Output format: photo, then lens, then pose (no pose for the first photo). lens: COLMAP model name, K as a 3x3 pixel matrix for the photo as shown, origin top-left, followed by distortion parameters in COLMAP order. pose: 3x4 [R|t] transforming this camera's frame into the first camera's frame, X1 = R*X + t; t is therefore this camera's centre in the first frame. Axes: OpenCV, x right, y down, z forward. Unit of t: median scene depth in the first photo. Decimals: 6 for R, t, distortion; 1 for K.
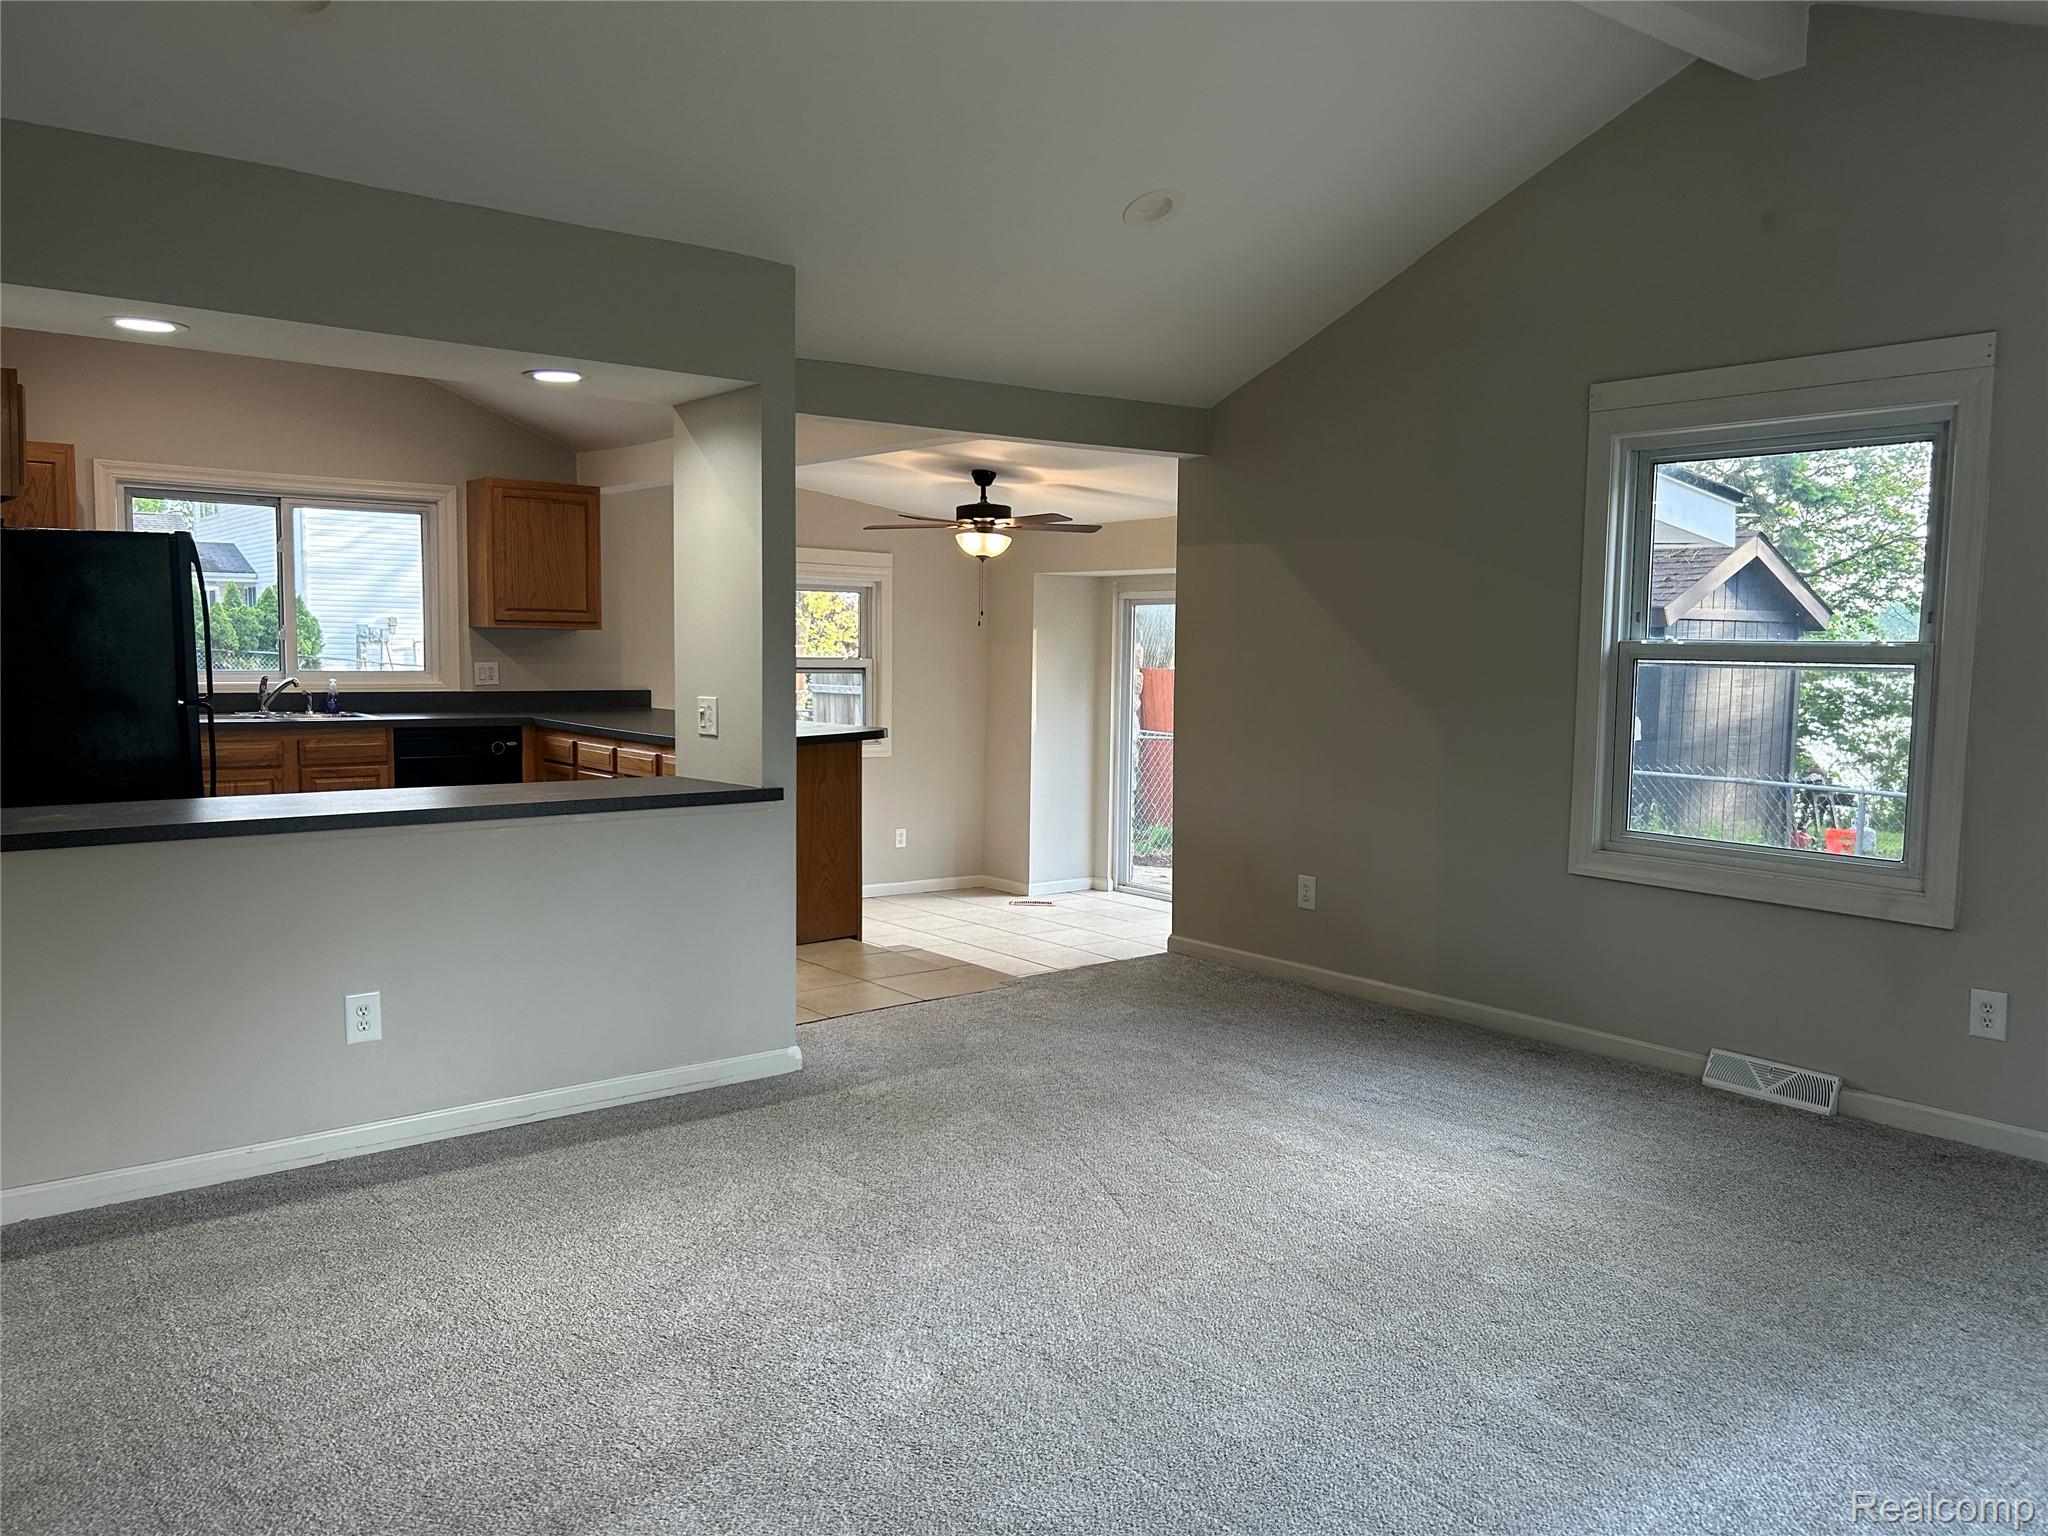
lens RADIAL K [[1531.0, 0, 1026.7], [0, 1531.0, 781.2], [0, 0, 1]] dist [0.043046, -0.042331]
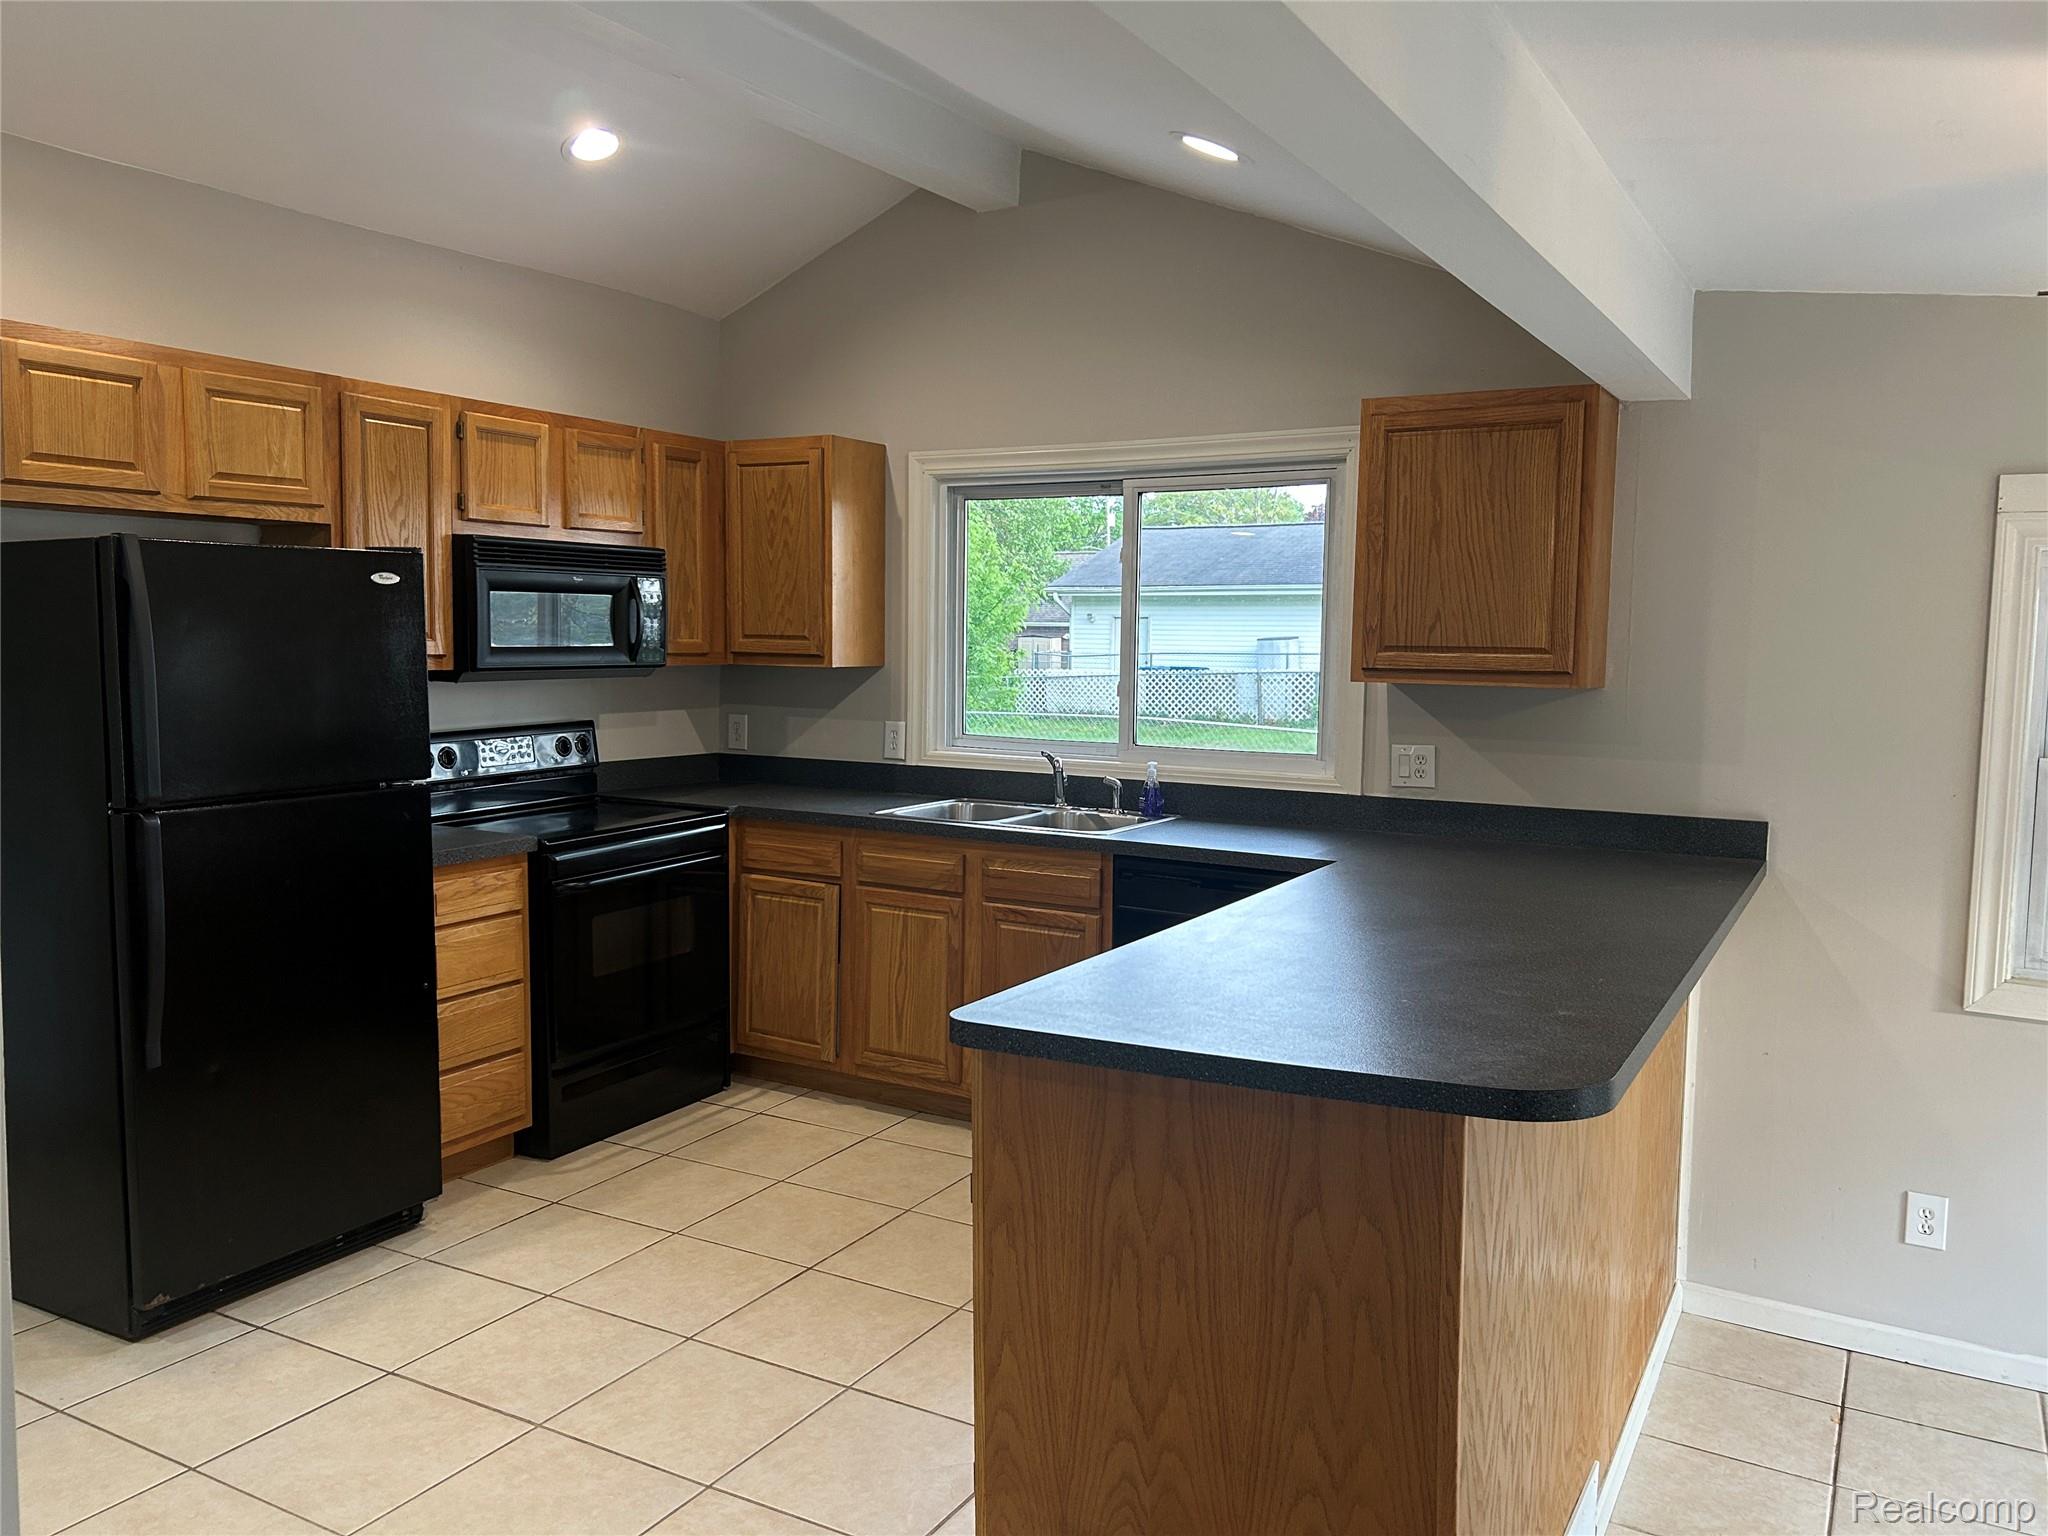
lens RADIAL K [[1531.0, 0, 1019.8], [0, 1531.0, 766.6], [0, 0, 1]] dist [0.043046, -0.042331]
pose [[0.359756, 0.068369, -0.930538, 0.102618], [-0.096520, 0.994688, 0.035767, -0.077441], [0.928041, 0.076949, 0.364444, 0.690426]]
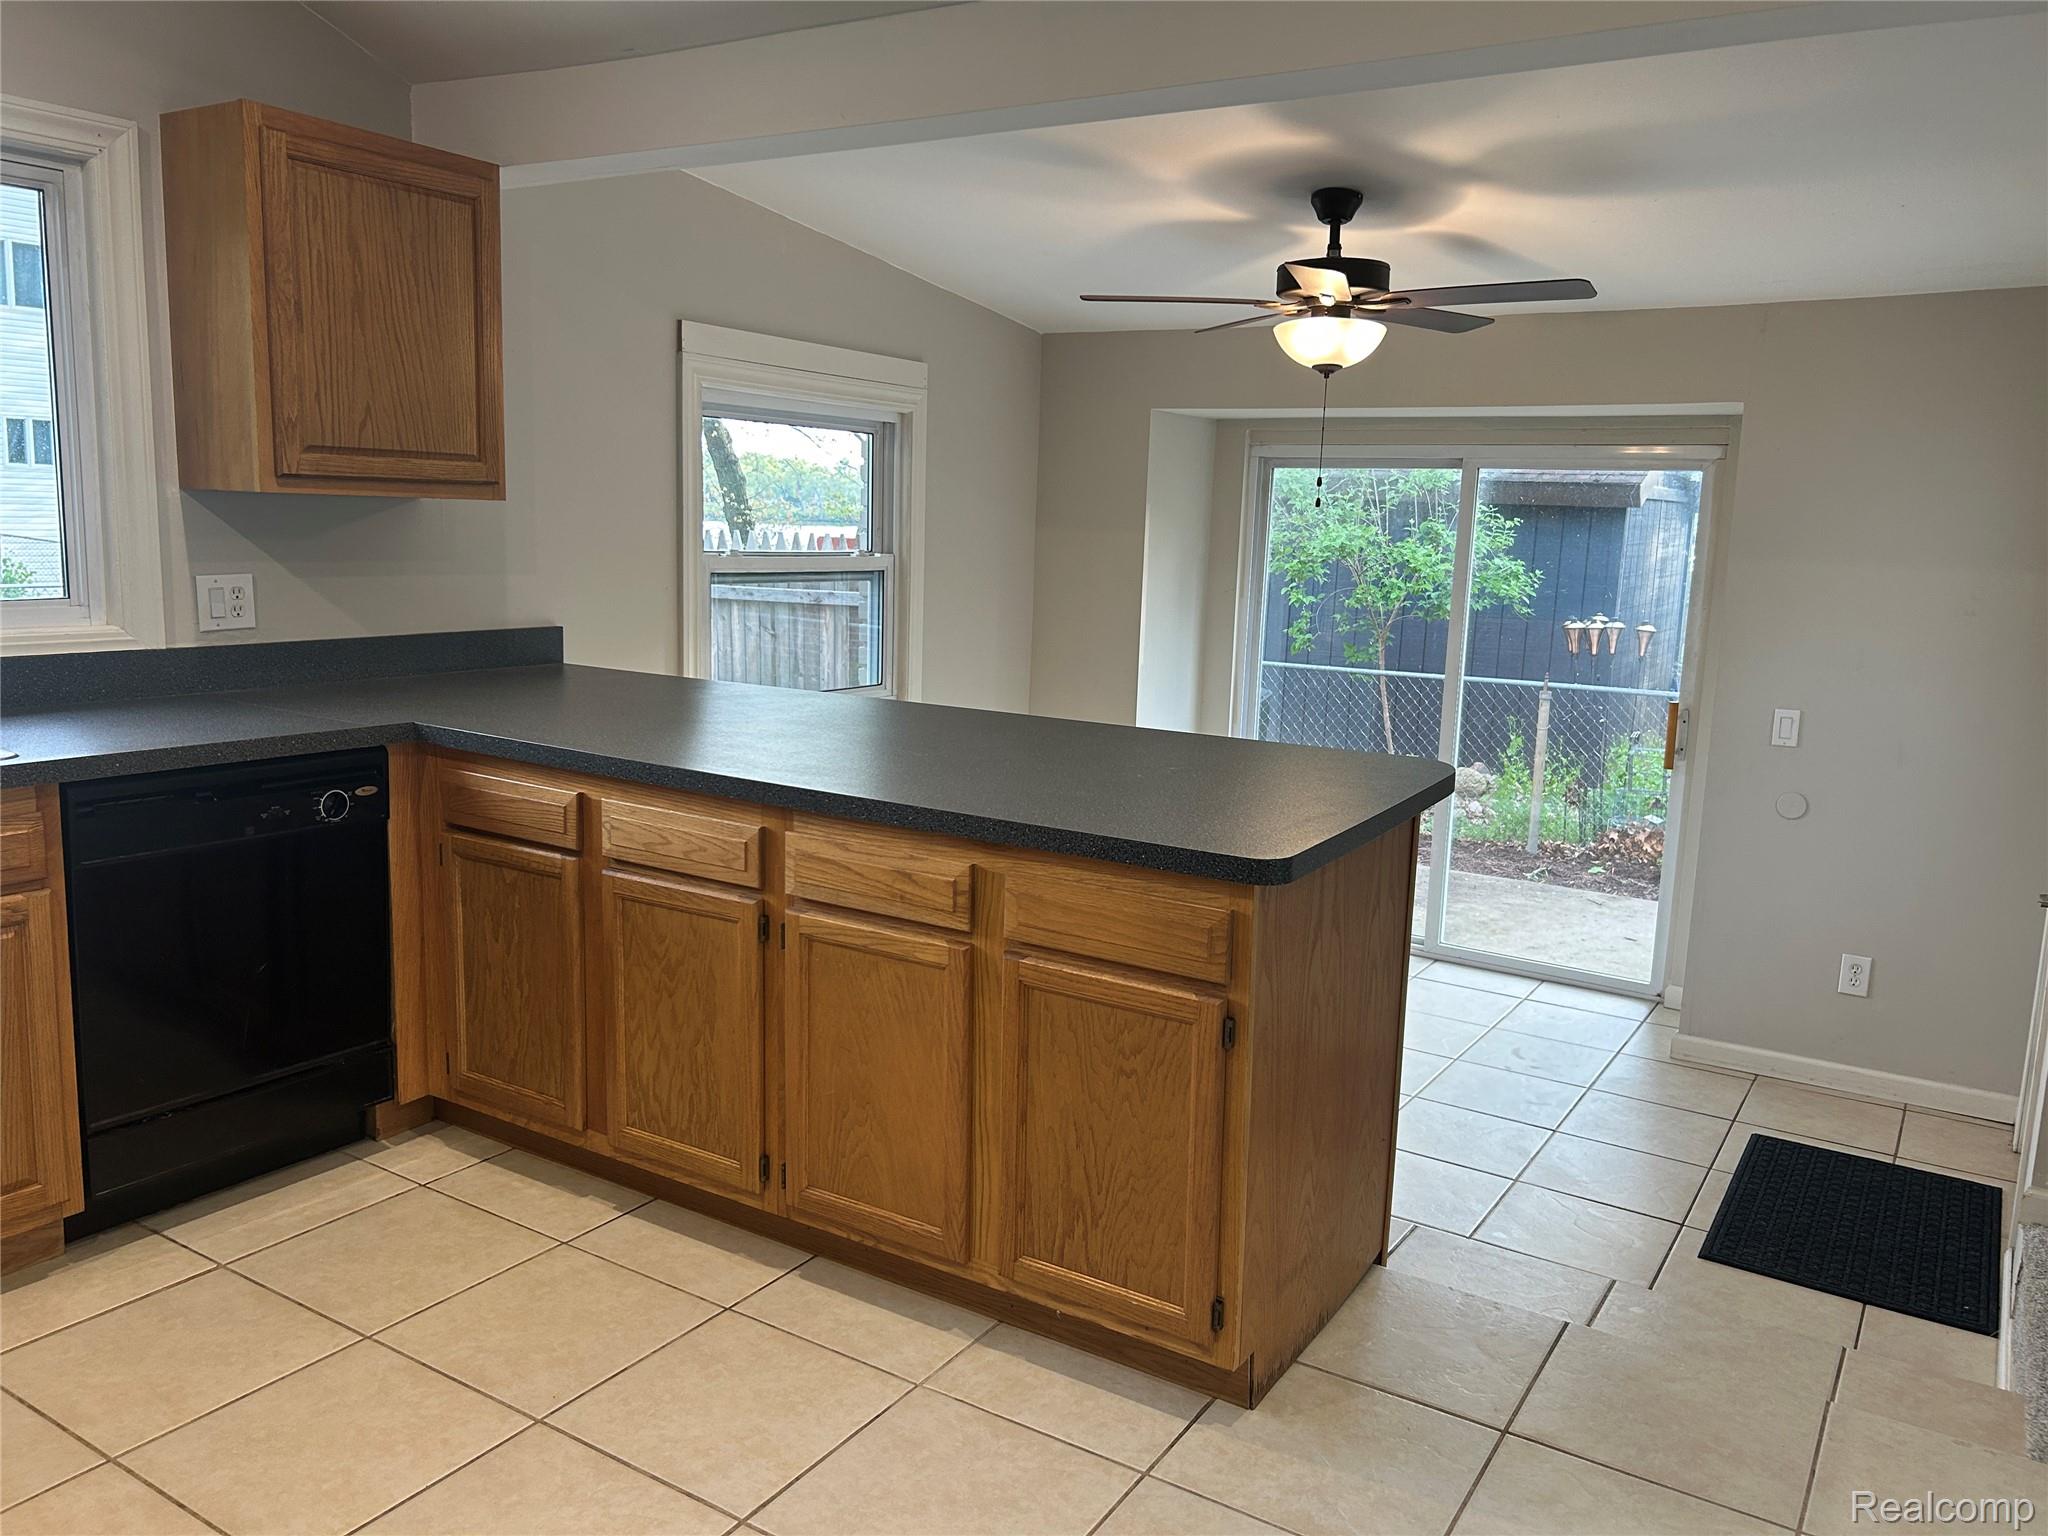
lens RADIAL K [[1531.0, 0, 1023.4], [0, 1531.0, 752.7], [0, 0, 1]] dist [0.043046, -0.042331]
pose [[0.946558, -0.035680, 0.320553, -0.288572], [0.011576, 0.996980, 0.076788, -0.060372], [-0.322325, -0.068974, 0.944113, 0.545571]]
